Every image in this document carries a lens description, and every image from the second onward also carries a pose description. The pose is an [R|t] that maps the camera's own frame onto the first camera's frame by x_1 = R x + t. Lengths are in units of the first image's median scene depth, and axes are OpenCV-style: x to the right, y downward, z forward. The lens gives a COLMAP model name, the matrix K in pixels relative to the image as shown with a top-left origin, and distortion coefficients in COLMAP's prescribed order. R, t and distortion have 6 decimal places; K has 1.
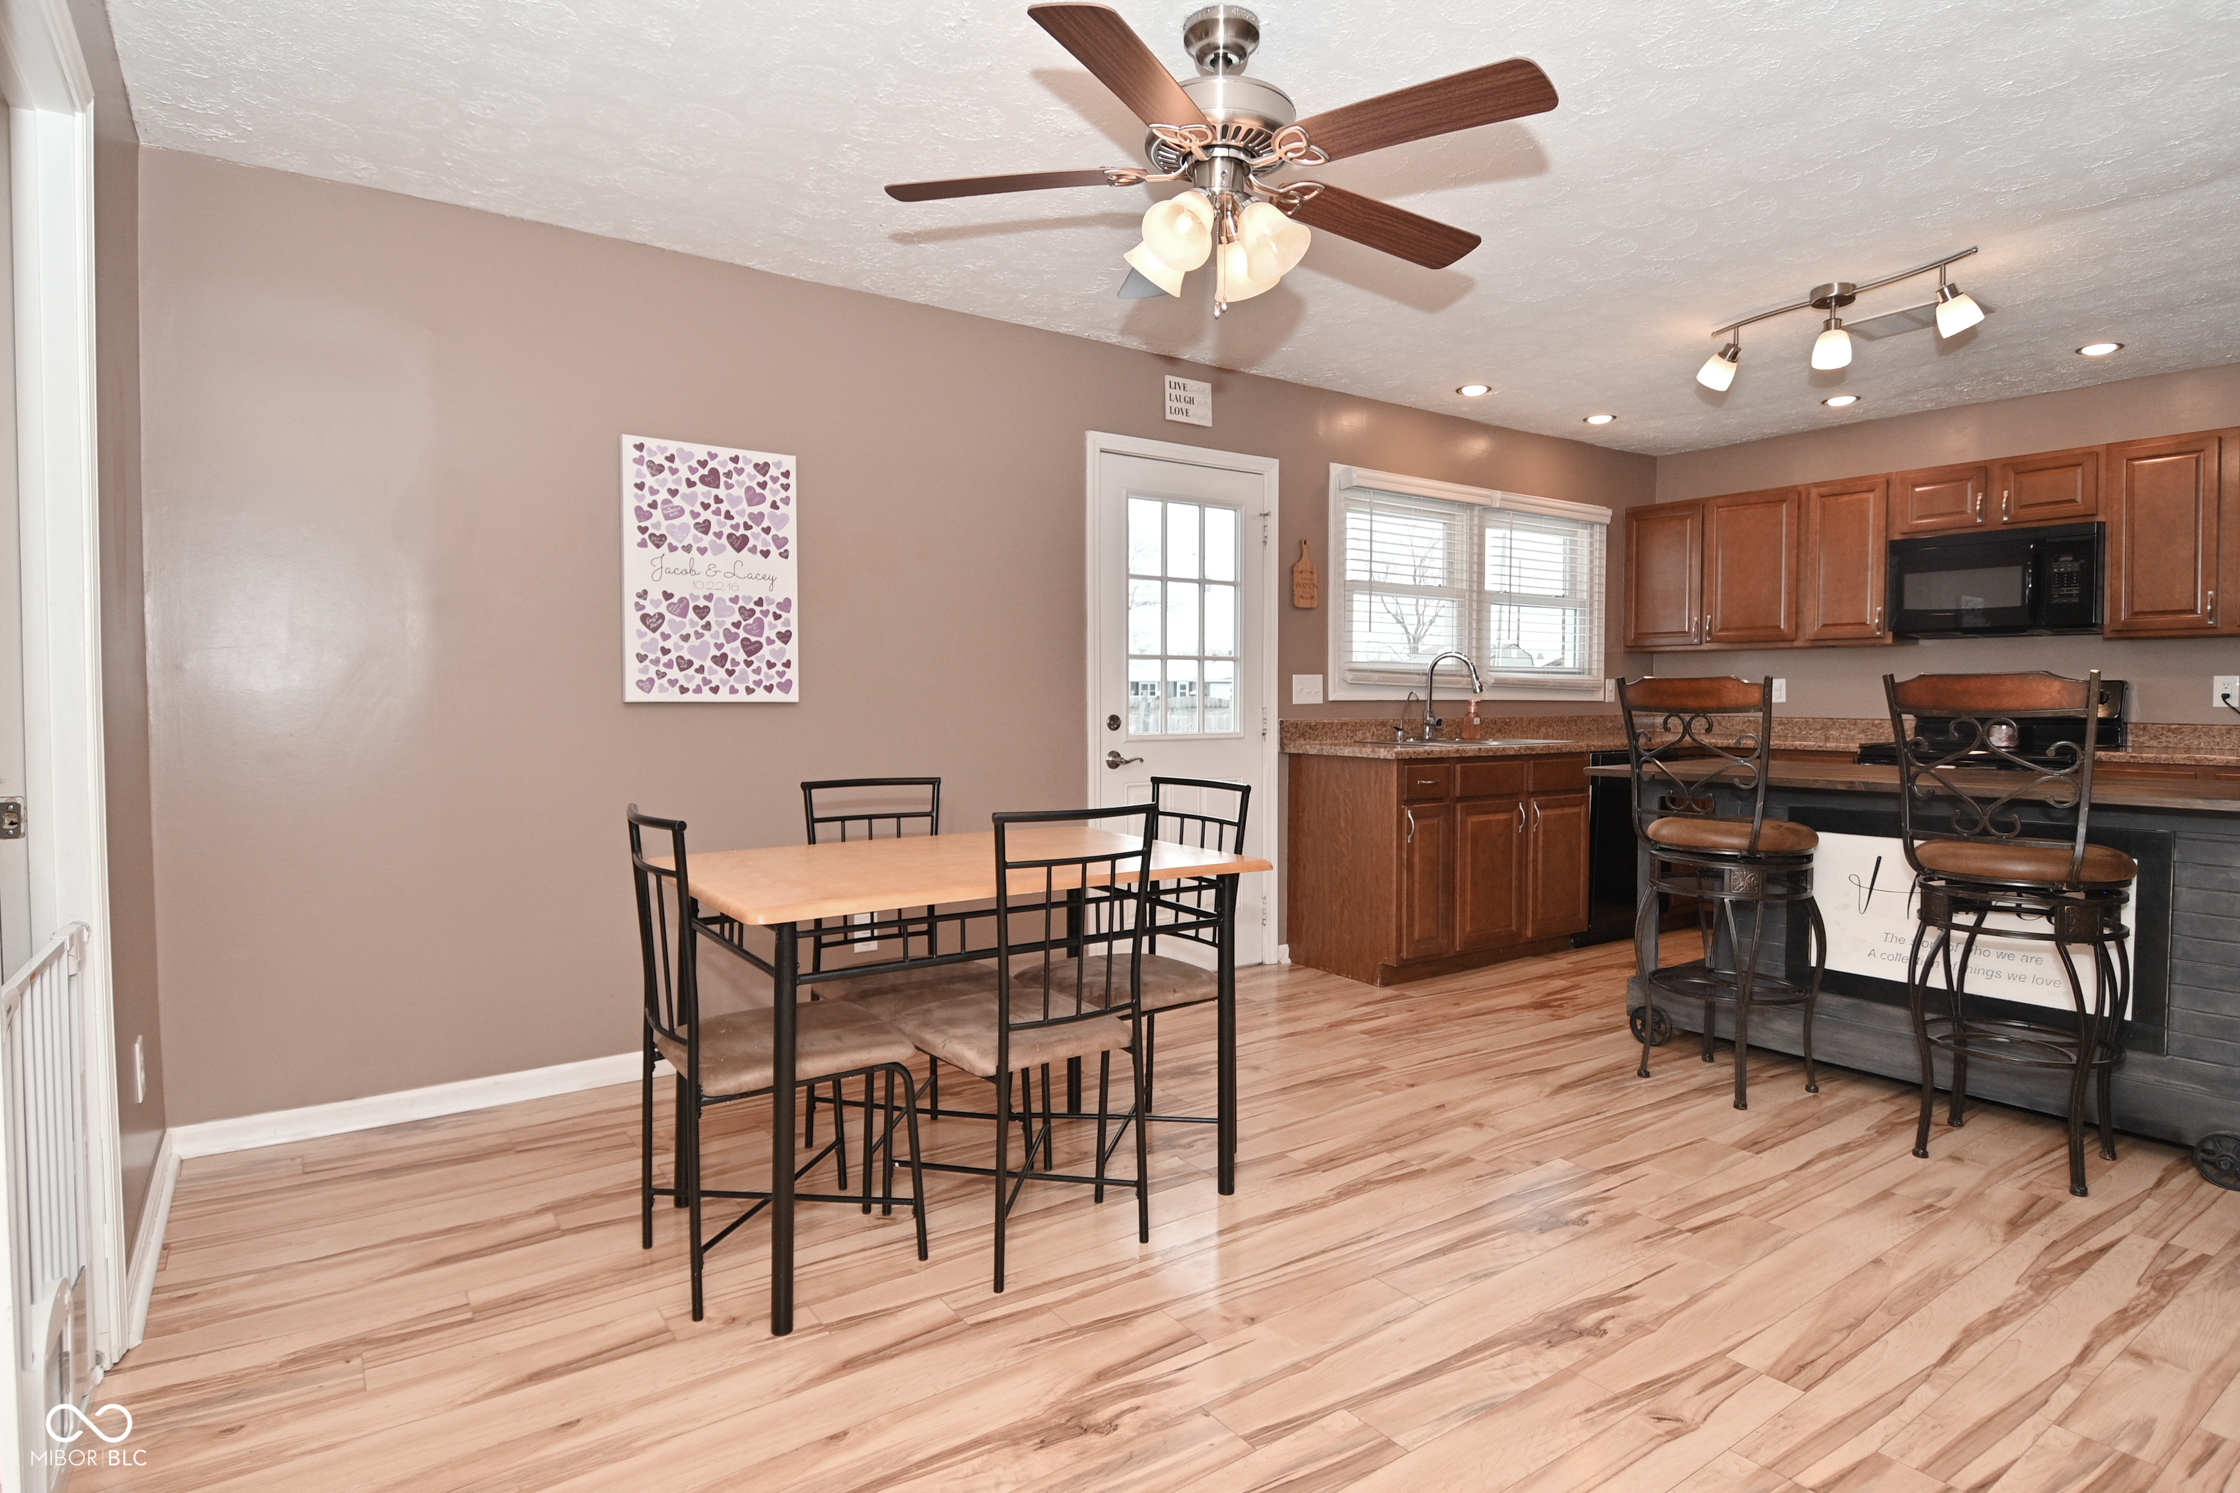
lens RADIAL K [[1181.2, 0, 1115.5], [0, 1181.2, 736.7], [0, 0, 1]] dist [0.007947, -0.018908]
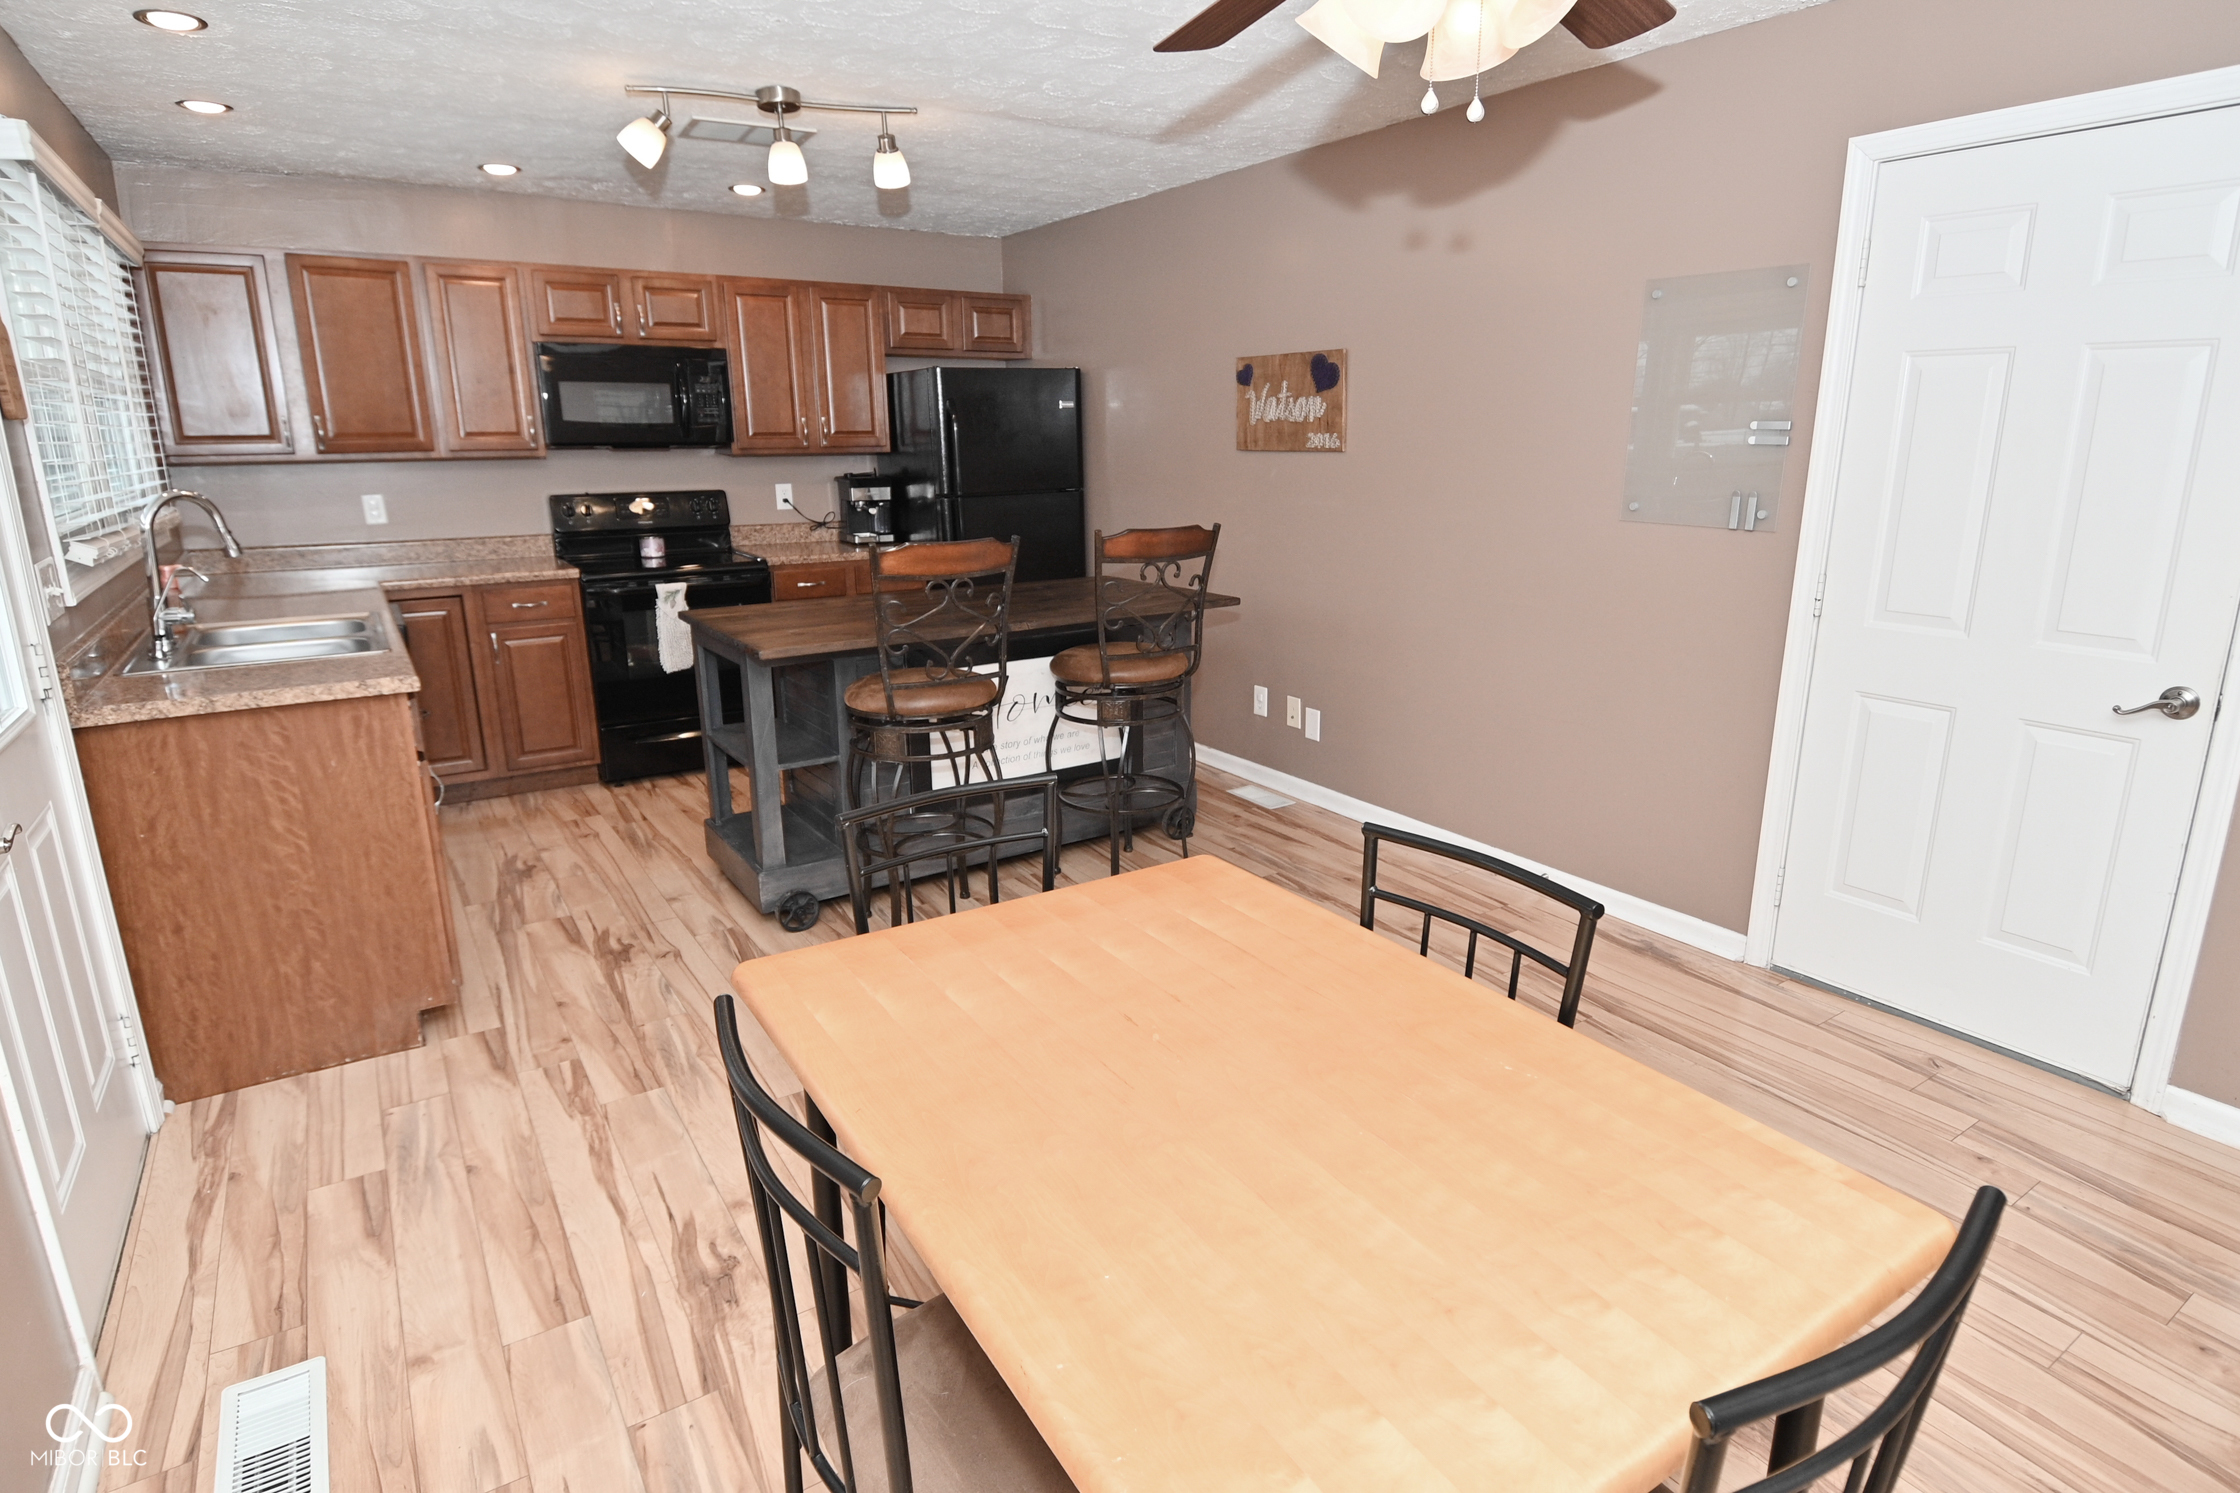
lens RADIAL K [[1181.2, 0, 1121.9], [0, 1181.2, 735.8], [0, 0, 1]] dist [0.007947, -0.018908]
pose [[0.019670, -0.251736, 0.967596, -0.323145], [0.037916, 0.967275, 0.250881, -0.089473], [-0.999087, 0.031752, 0.028571, 0.569631]]
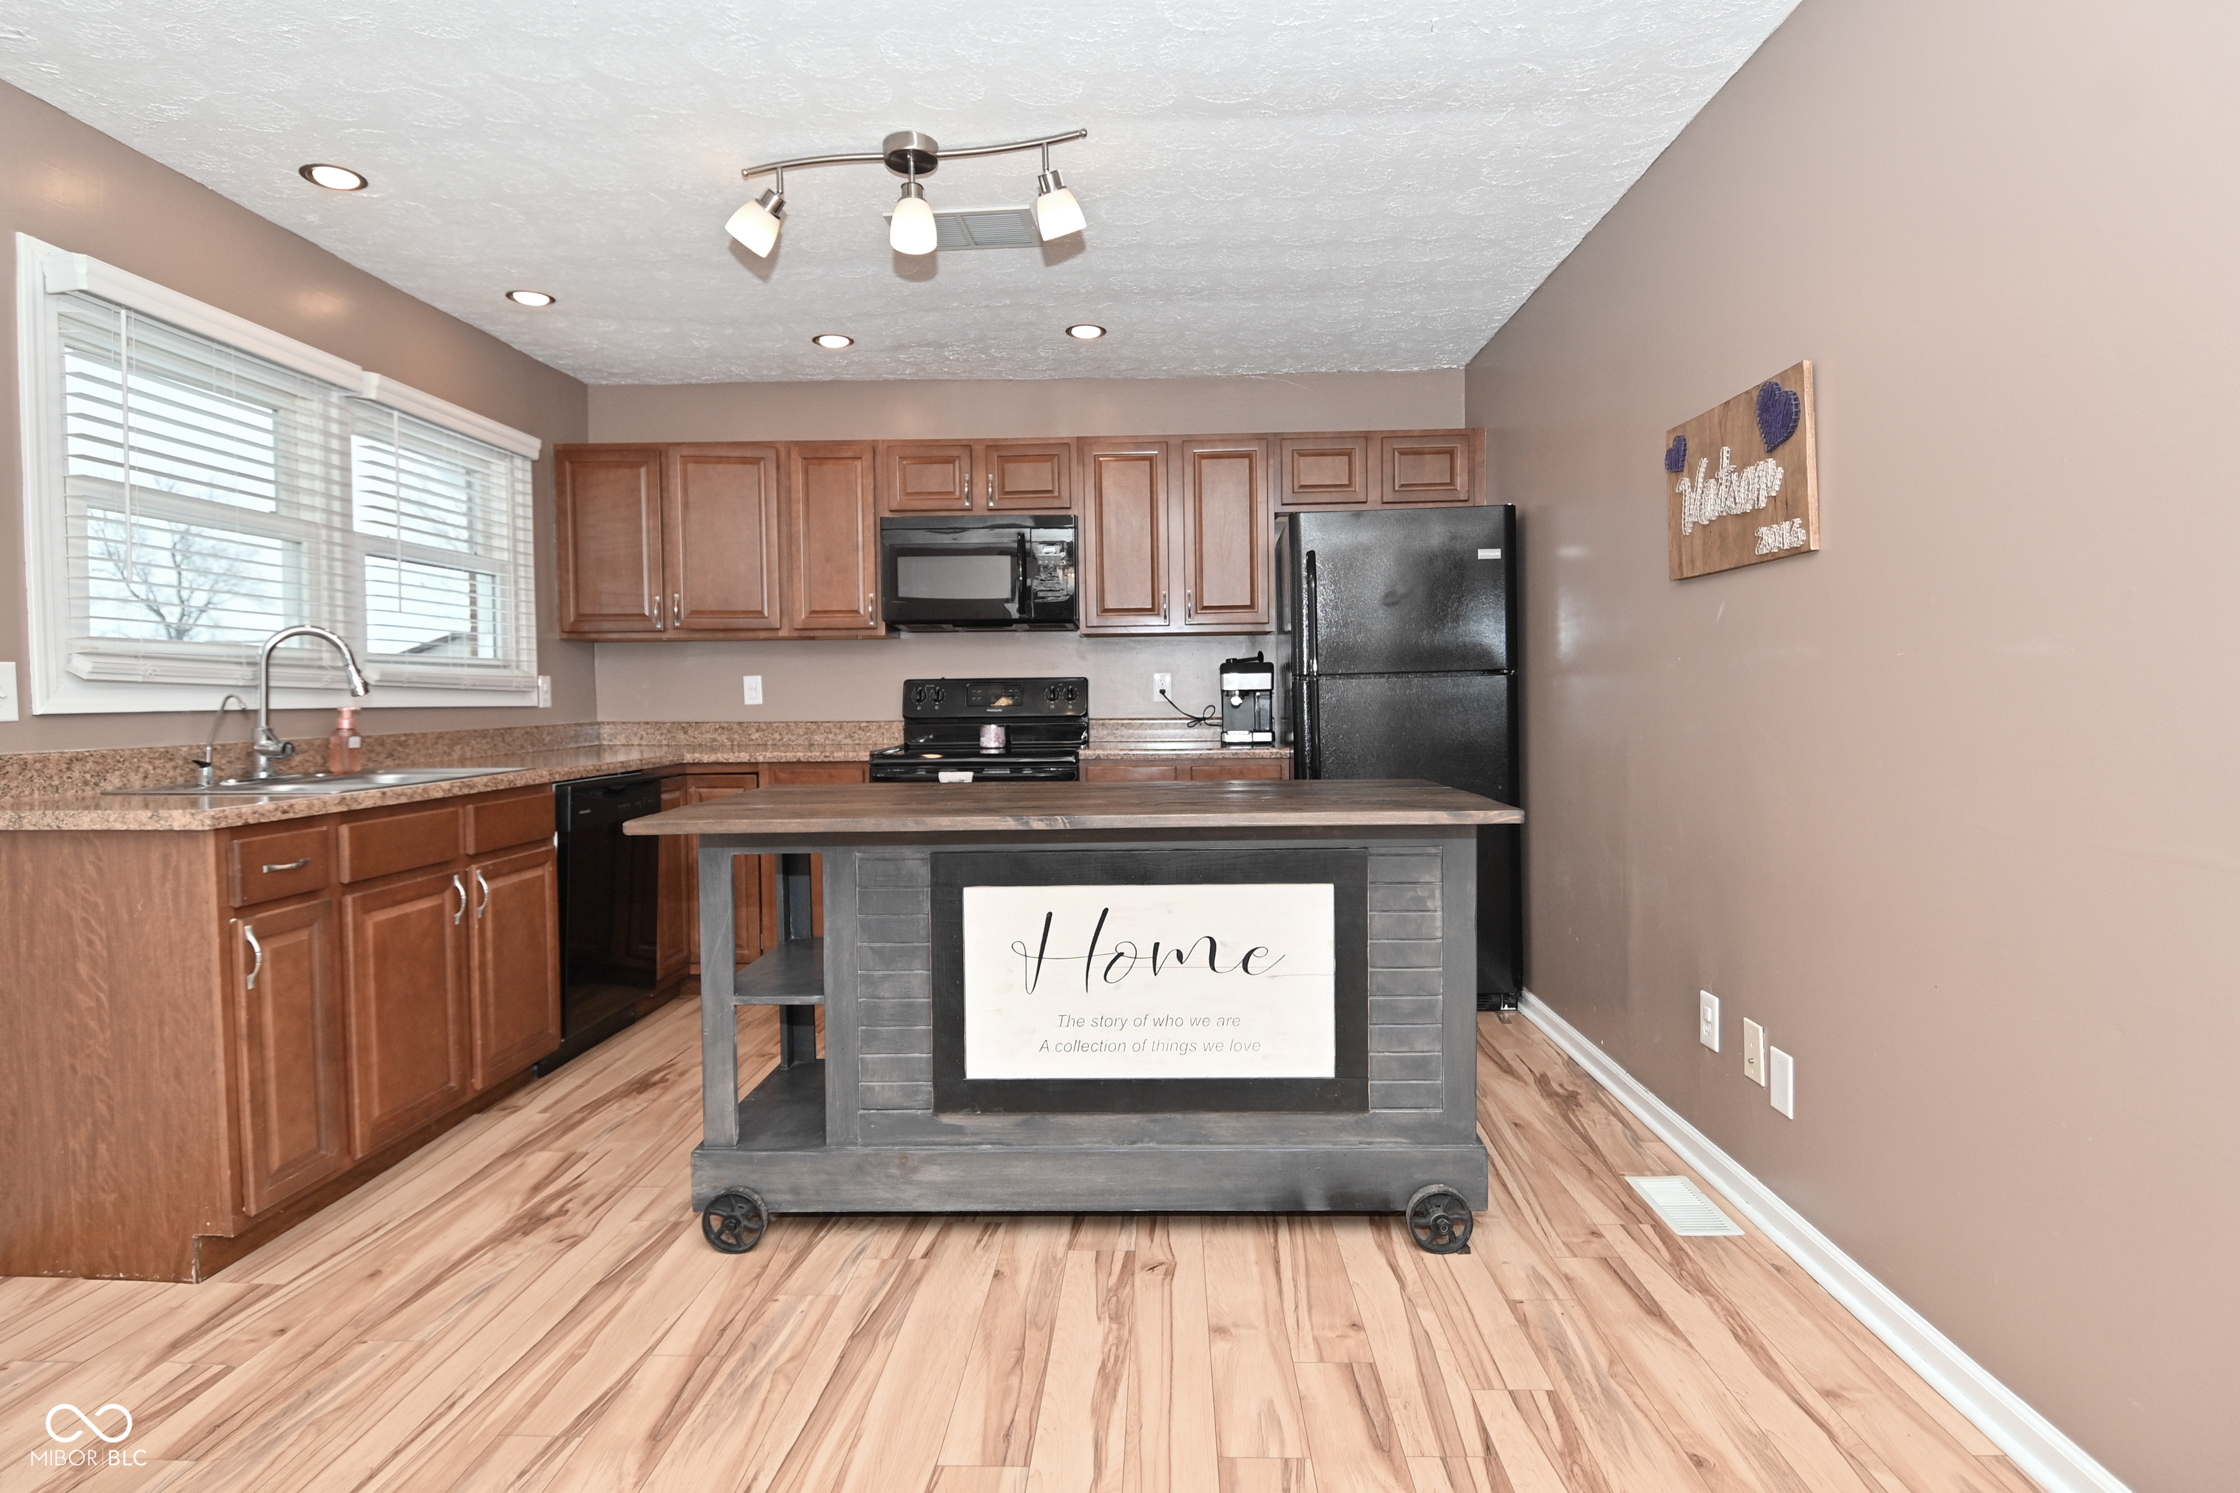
lens RADIAL K [[1181.2, 0, 1127.5], [0, 1181.2, 732.3], [0, 0, 1]] dist [0.007947, -0.018908]
pose [[0.599800, -0.033493, 0.799449, 0.066935], [0.038907, 0.999163, 0.012669, -0.011933], [-0.799204, 0.023506, 0.600600, 0.359667]]
